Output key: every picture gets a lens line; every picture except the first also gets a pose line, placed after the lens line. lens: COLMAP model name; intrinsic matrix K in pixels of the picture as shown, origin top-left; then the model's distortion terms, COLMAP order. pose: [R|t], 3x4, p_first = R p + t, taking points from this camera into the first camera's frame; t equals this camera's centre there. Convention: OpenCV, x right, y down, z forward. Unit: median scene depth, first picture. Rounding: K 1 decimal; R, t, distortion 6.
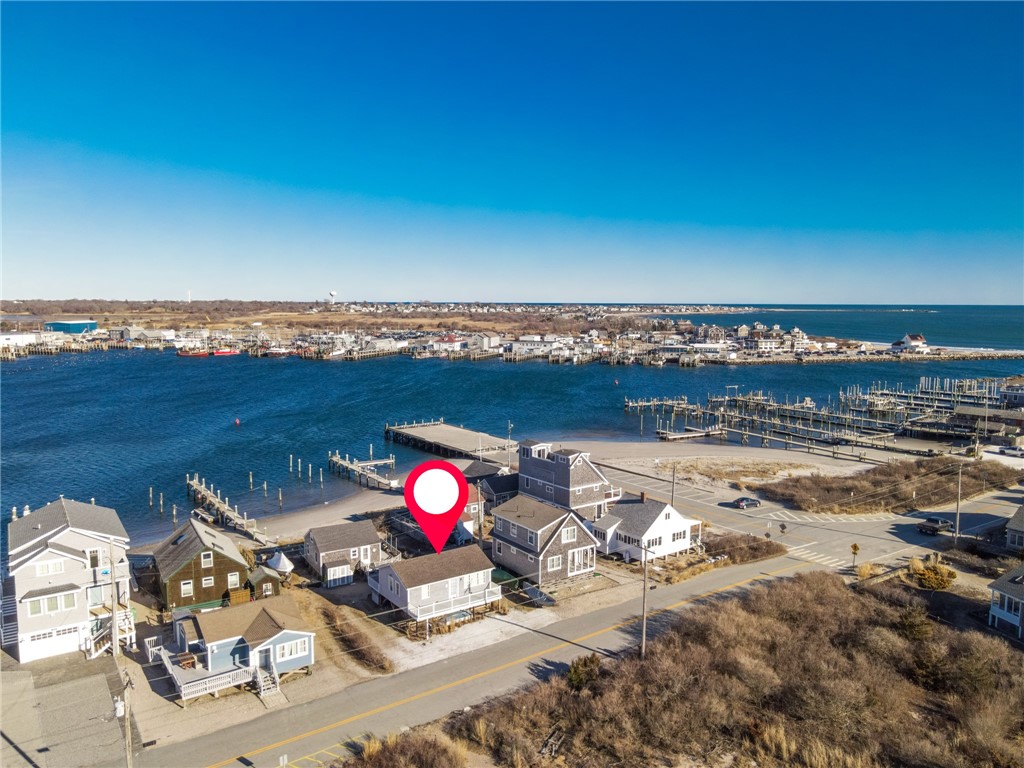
lens RADIAL K [[717.0, 0, 513.6], [0, 717.0, 382.9], [0, 0, 1]] dist [0.008937, 0.006681]
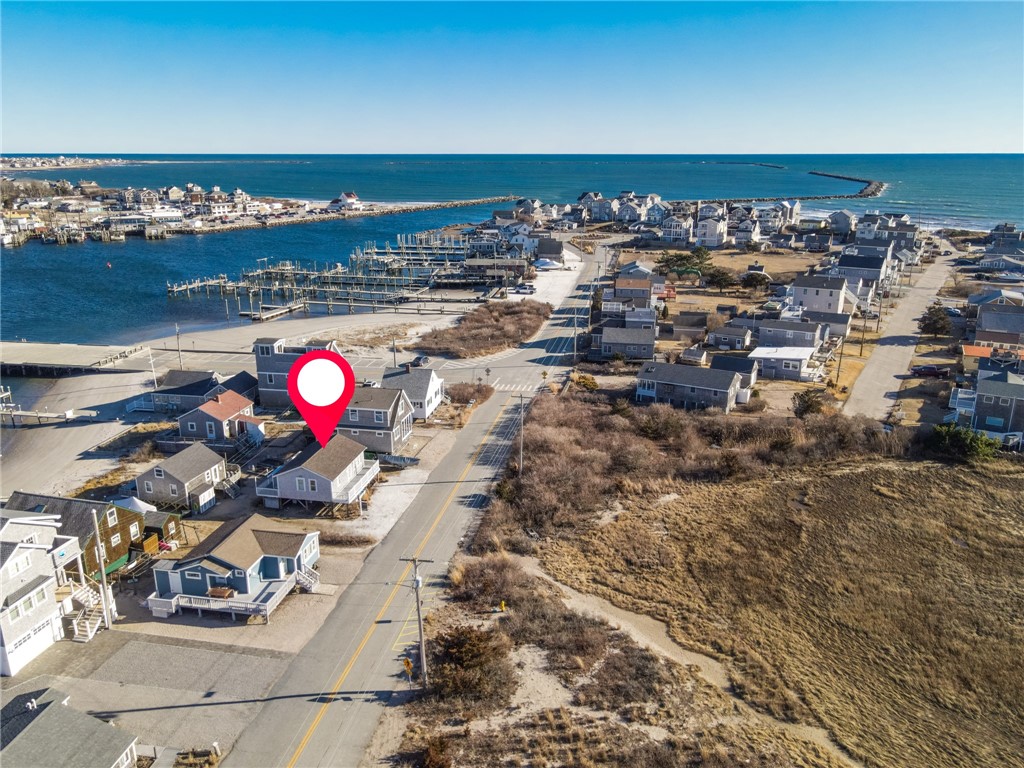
lens RADIAL K [[717.0, 0, 513.0], [0, 717.0, 385.2], [0, 0, 1]] dist [0.008937, 0.006681]
pose [[0.743877, -0.206467, 0.635625, -0.387748], [0.082553, 0.972186, 0.219178, -0.052045], [-0.663198, -0.110569, 0.740231, -0.005532]]
